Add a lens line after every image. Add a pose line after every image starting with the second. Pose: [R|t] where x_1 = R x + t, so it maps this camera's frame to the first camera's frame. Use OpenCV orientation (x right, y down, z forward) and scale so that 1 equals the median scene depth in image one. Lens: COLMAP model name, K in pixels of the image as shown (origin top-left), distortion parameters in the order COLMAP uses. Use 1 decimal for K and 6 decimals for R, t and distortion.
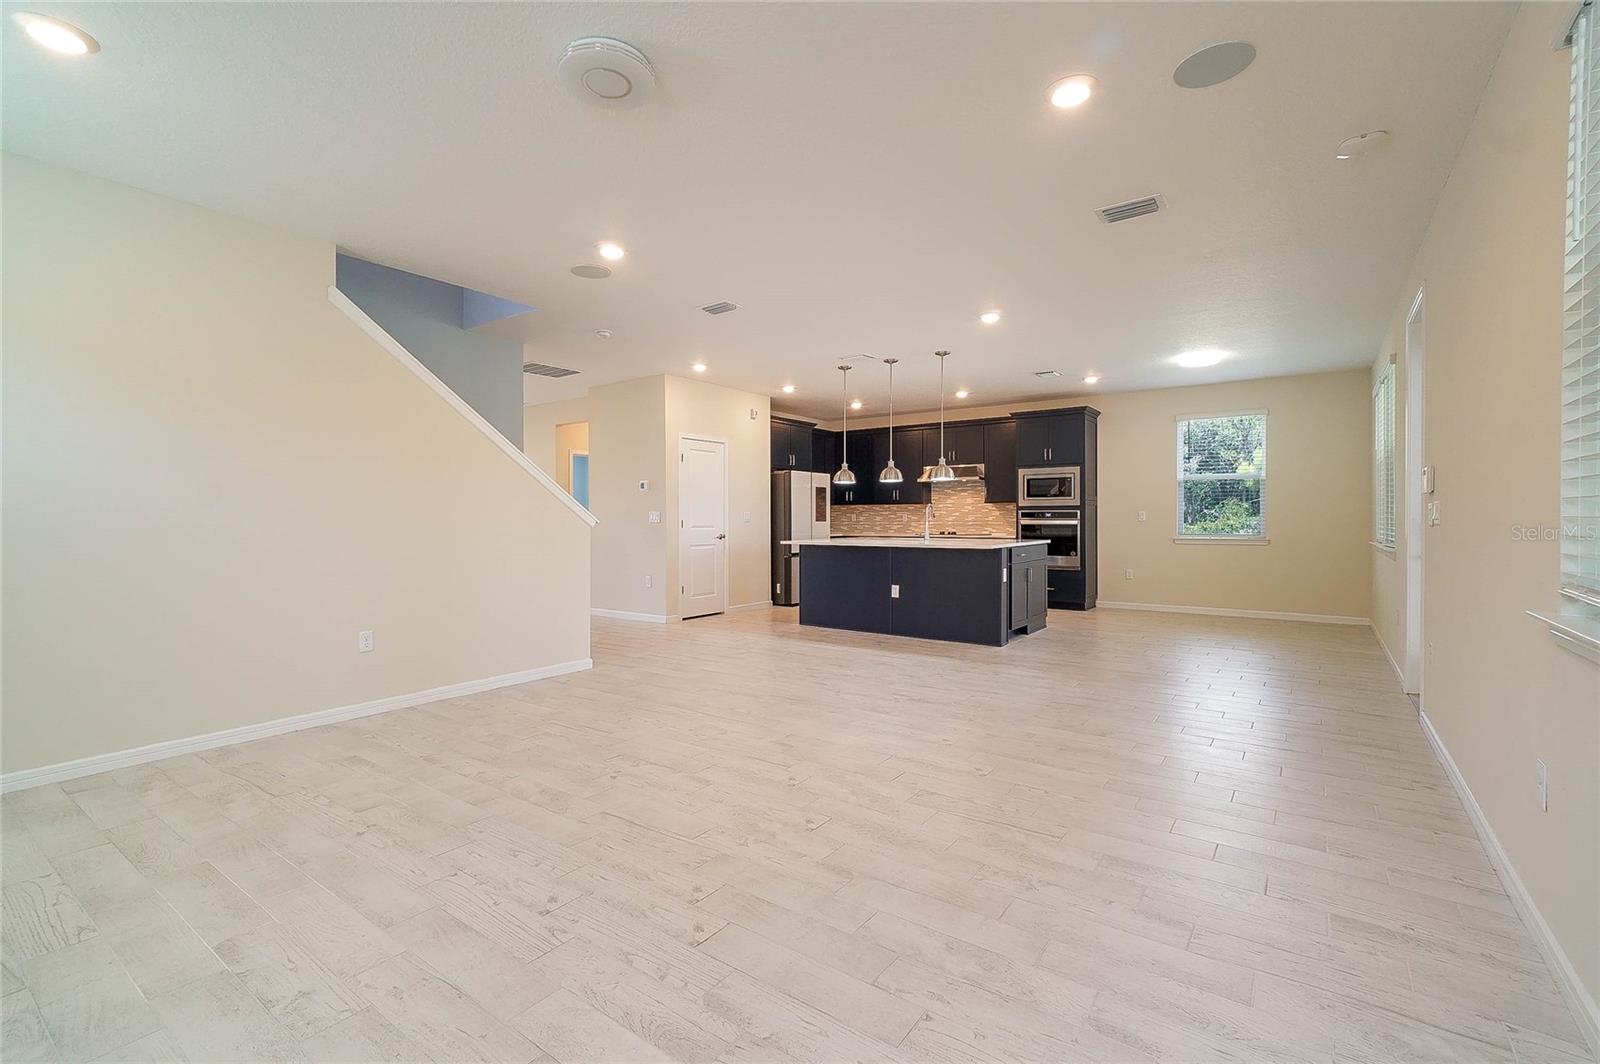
lens RADIAL K [[725.4, 0, 774.6], [0, 725.4, 525.5], [0, 0, 1]] dist [0.003396, 0.005601]
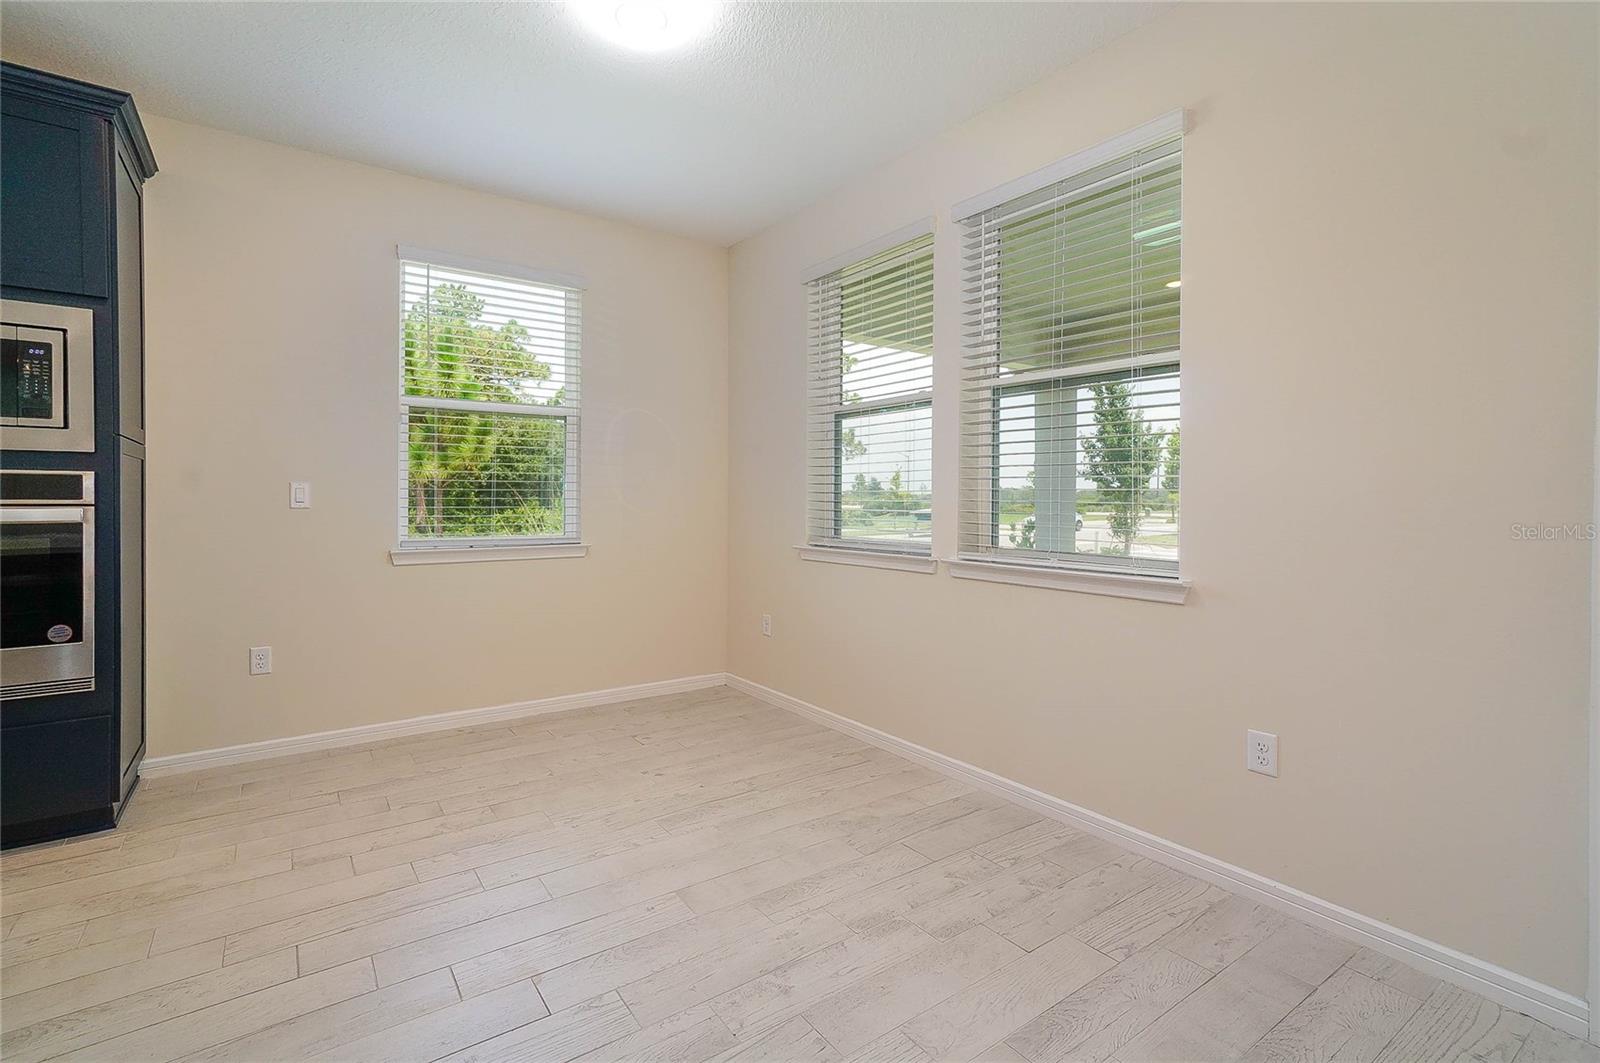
lens RADIAL K [[725.4, 0, 788.5], [0, 725.4, 503.6], [0, 0, 1]] dist [0.003396, 0.005601]
pose [[0.313344, -0.003232, 0.949634, 0.224571], [0.006048, 0.999981, 0.001407, -0.007001], [-0.949620, 0.005303, 0.313358, 0.619528]]
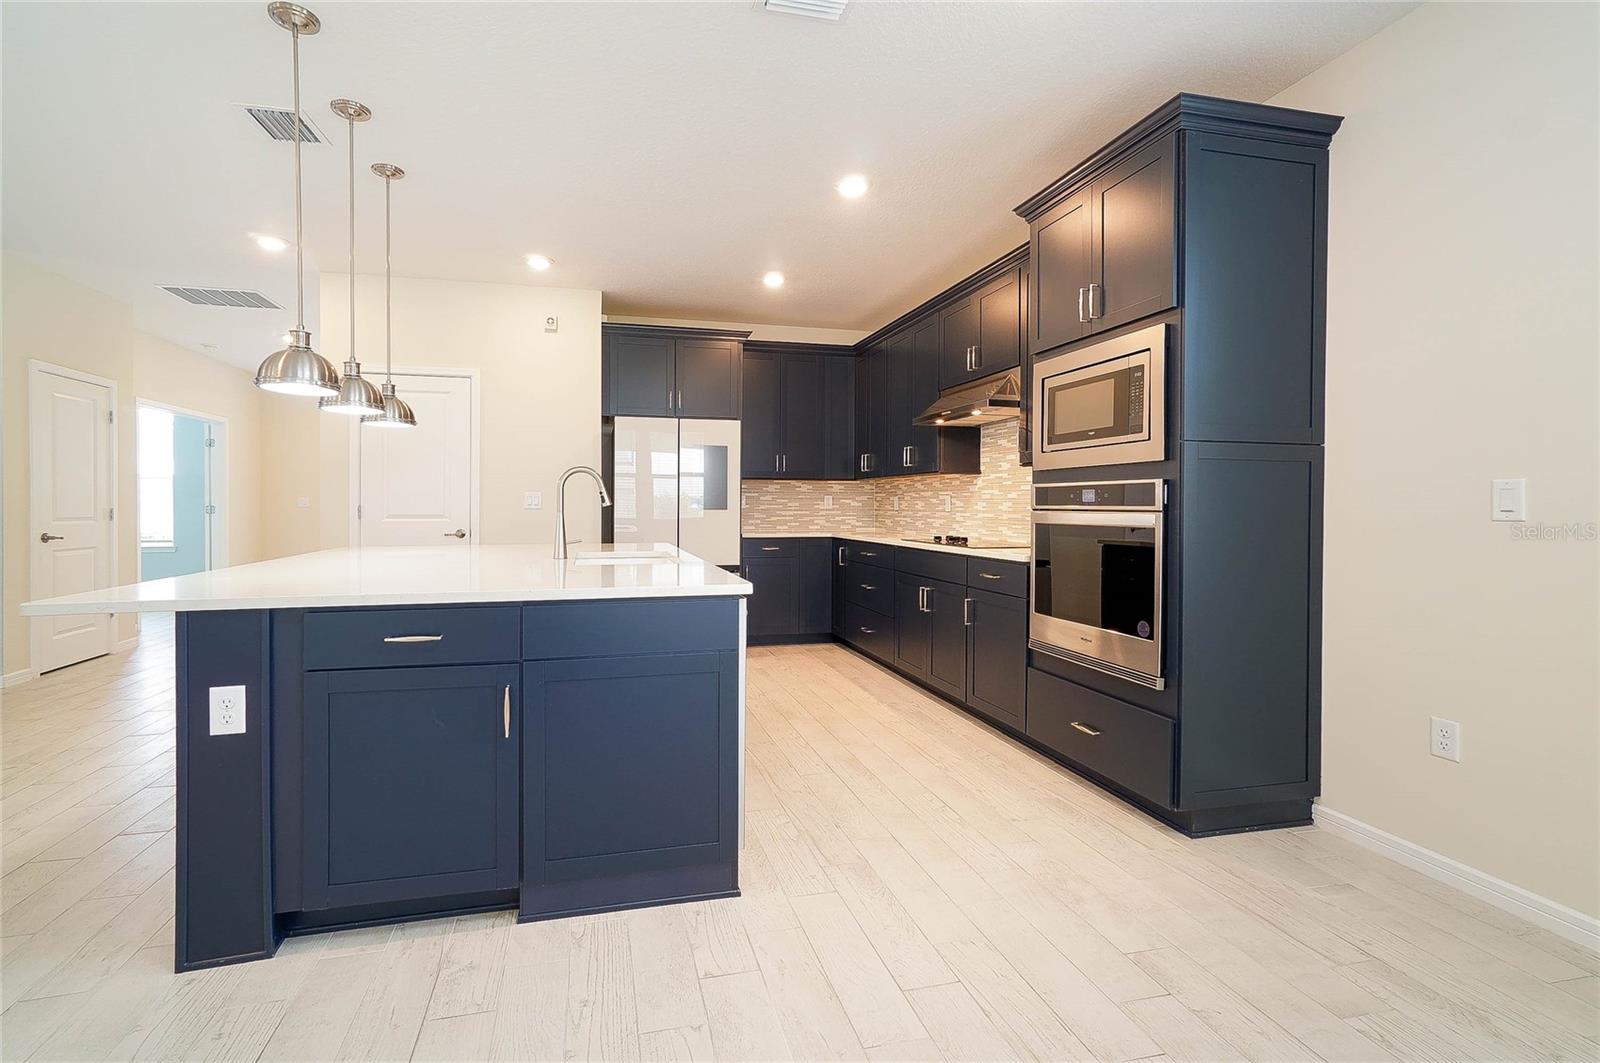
lens RADIAL K [[725.4, 0, 751.1], [0, 725.4, 505.1], [0, 0, 1]] dist [0.003396, 0.005601]
pose [[0.769895, 0.004111, -0.638158, 0.442731], [-0.009569, 0.999941, -0.005102, -0.007143], [0.638099, 0.010034, 0.769889, 0.632621]]
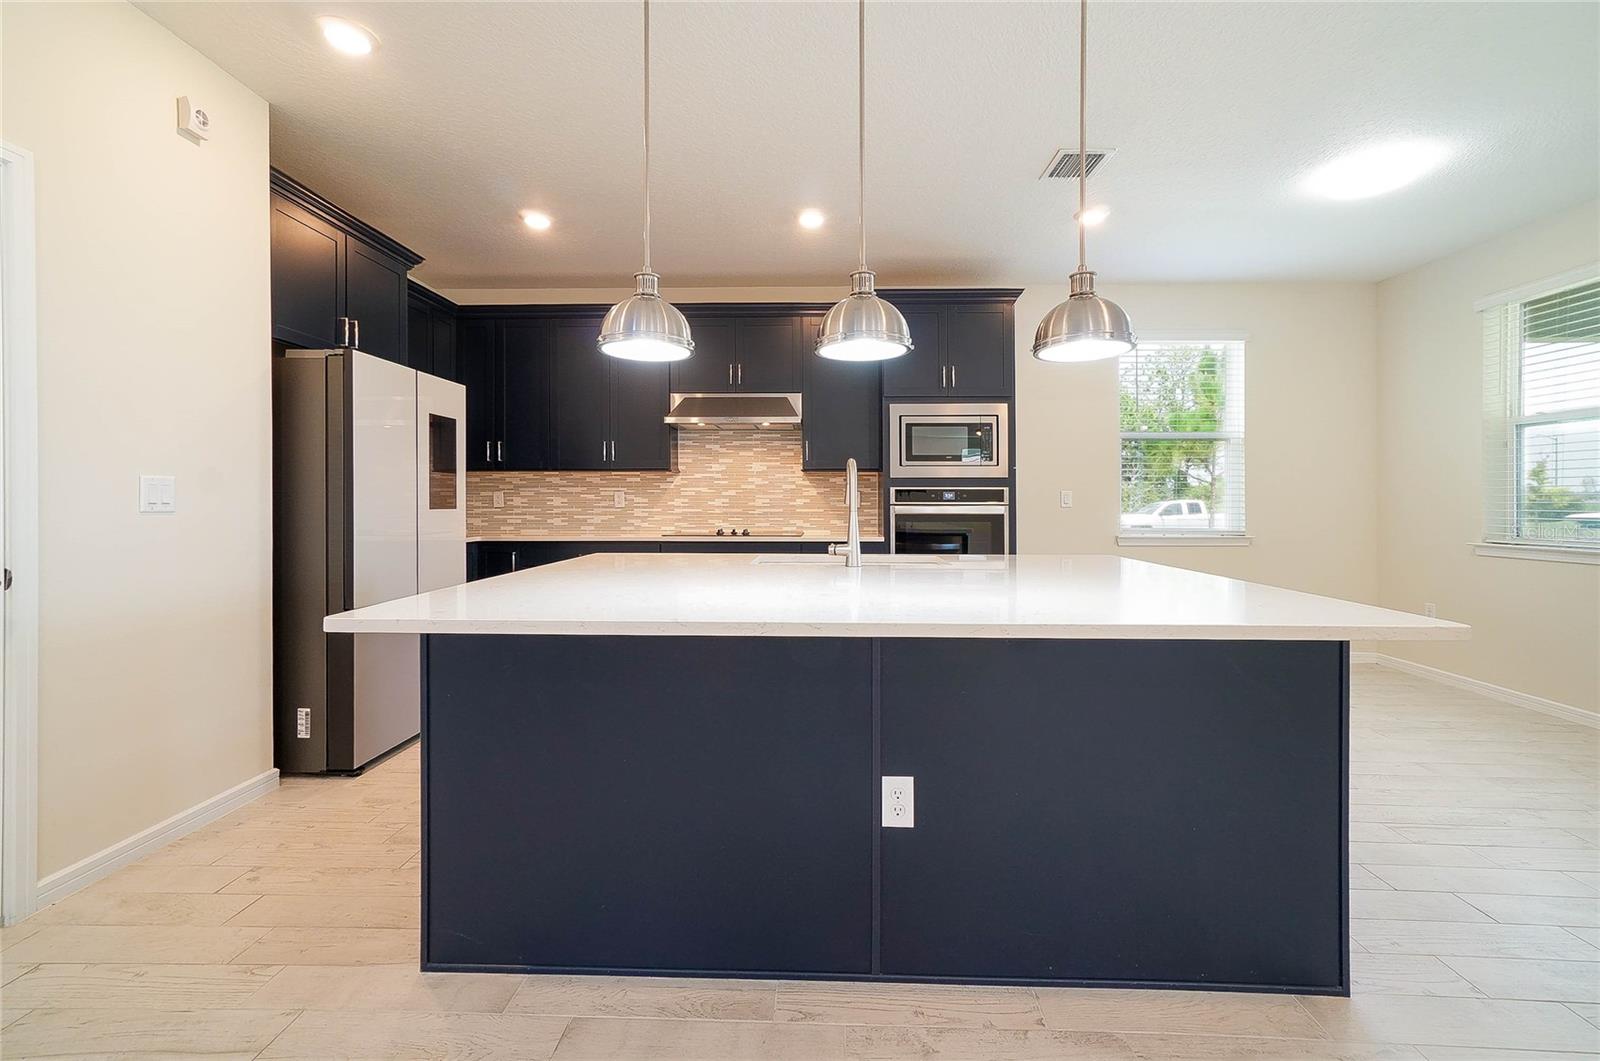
lens RADIAL K [[725.4, 0, 809.5], [0, 725.4, 502.8], [0, 0, 1]] dist [0.003396, 0.005601]
pose [[0.810647, -0.000588, 0.585535, -0.001515], [0.003017, 0.999990, -0.003172, -0.007843], [-0.585528, 0.004338, 0.810641, 0.612458]]
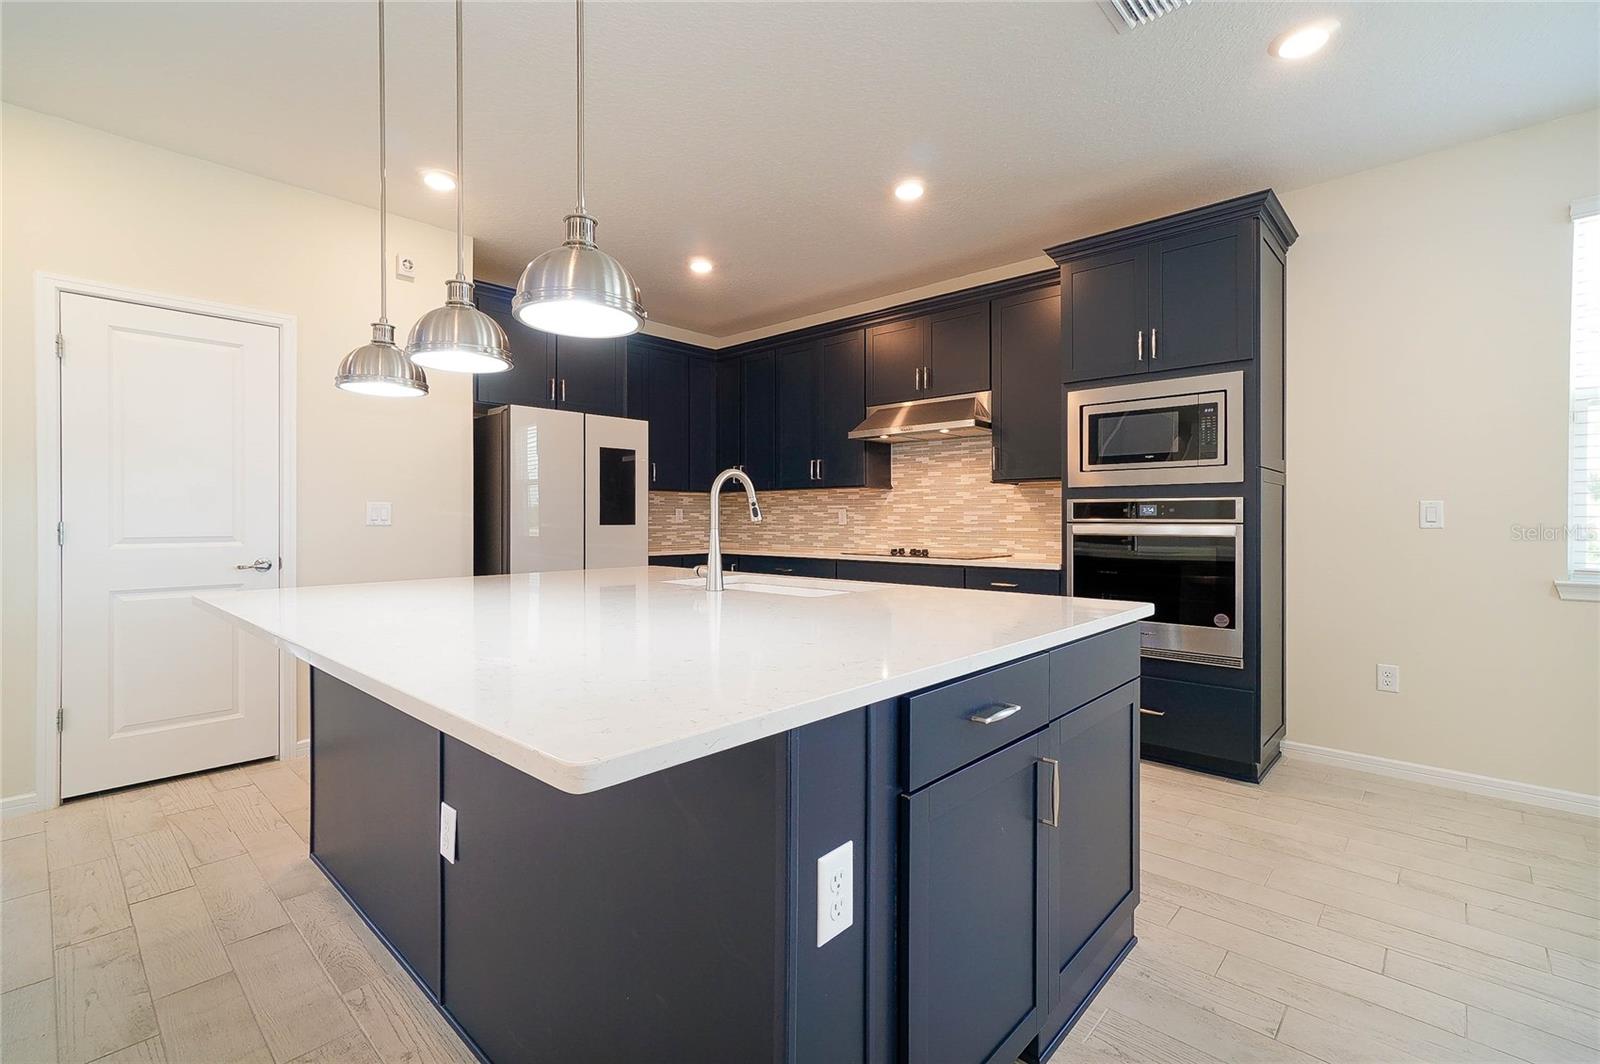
lens RADIAL K [[725.4, 0, 784.7], [0, 725.4, 523.0], [0, 0, 1]] dist [0.003396, 0.005601]
pose [[0.994011, 0.002188, -0.109257, 0.223877], [-0.002354, 0.999996, -0.001390, -0.006953], [0.109254, 0.001639, 0.994013, 0.586713]]
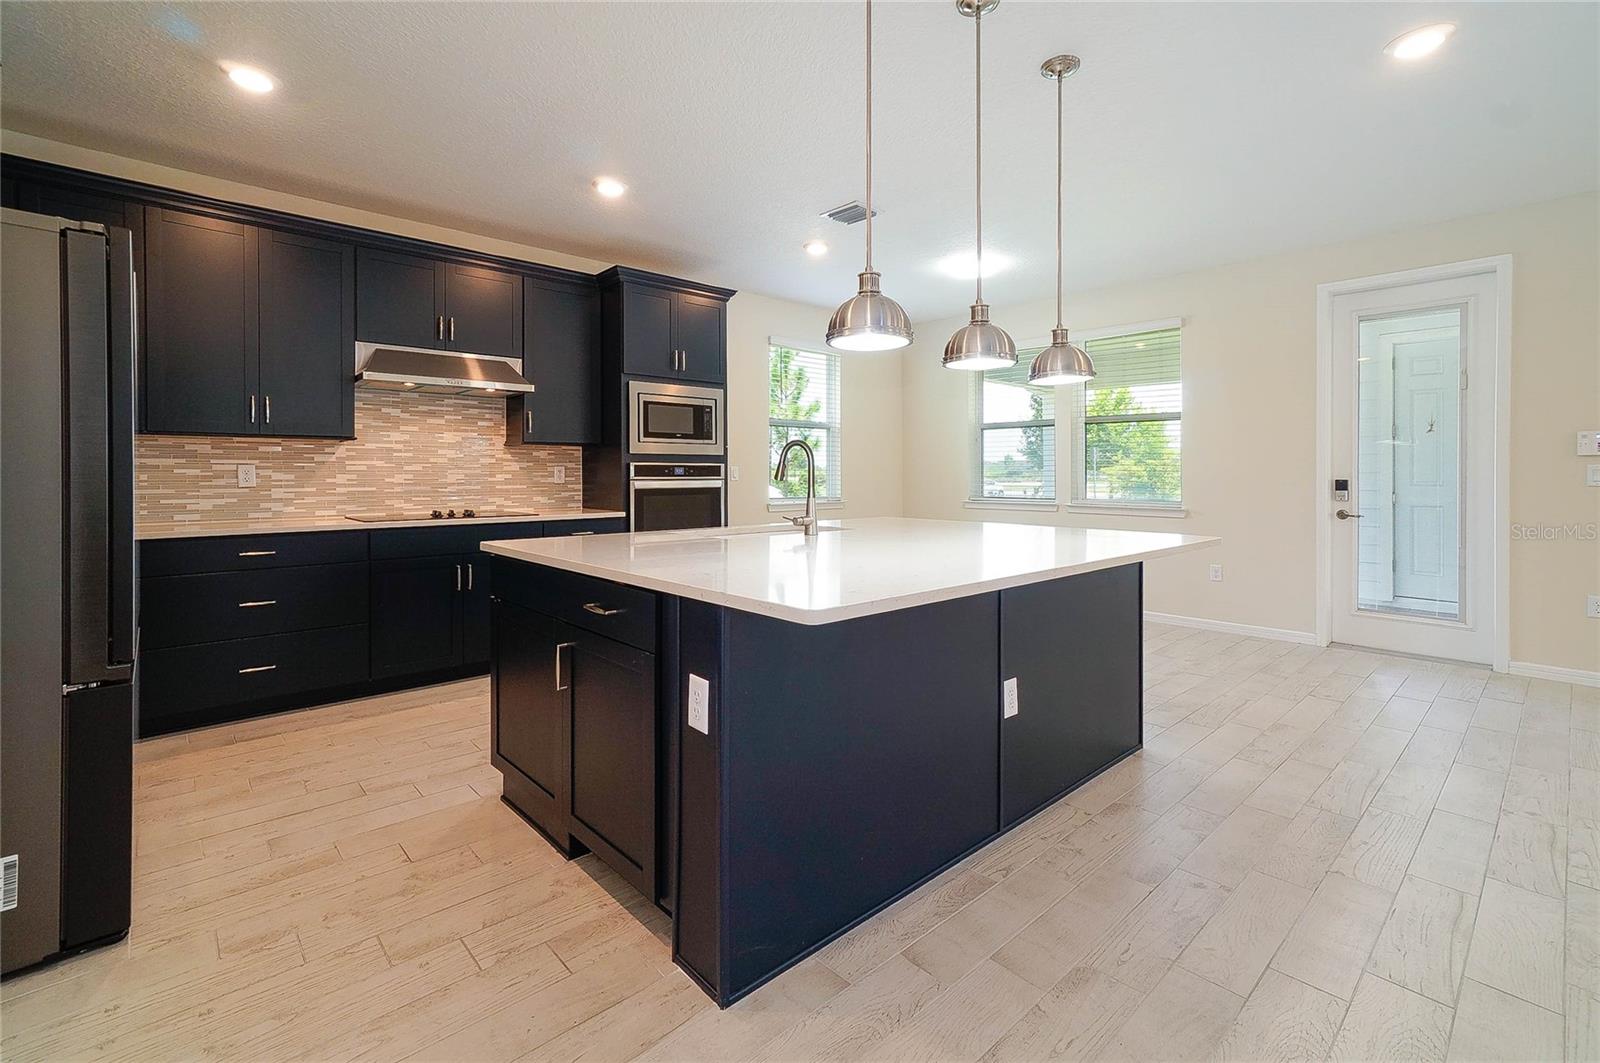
lens RADIAL K [[725.4, 0, 790.8], [0, 725.4, 471.0], [0, 0, 1]] dist [0.003396, 0.005601]
pose [[0.167702, 0.003452, 0.985832, -0.140433], [0.009223, 0.999945, -0.005070, -0.010581], [-0.985795, 0.009942, 0.167661, 0.785855]]
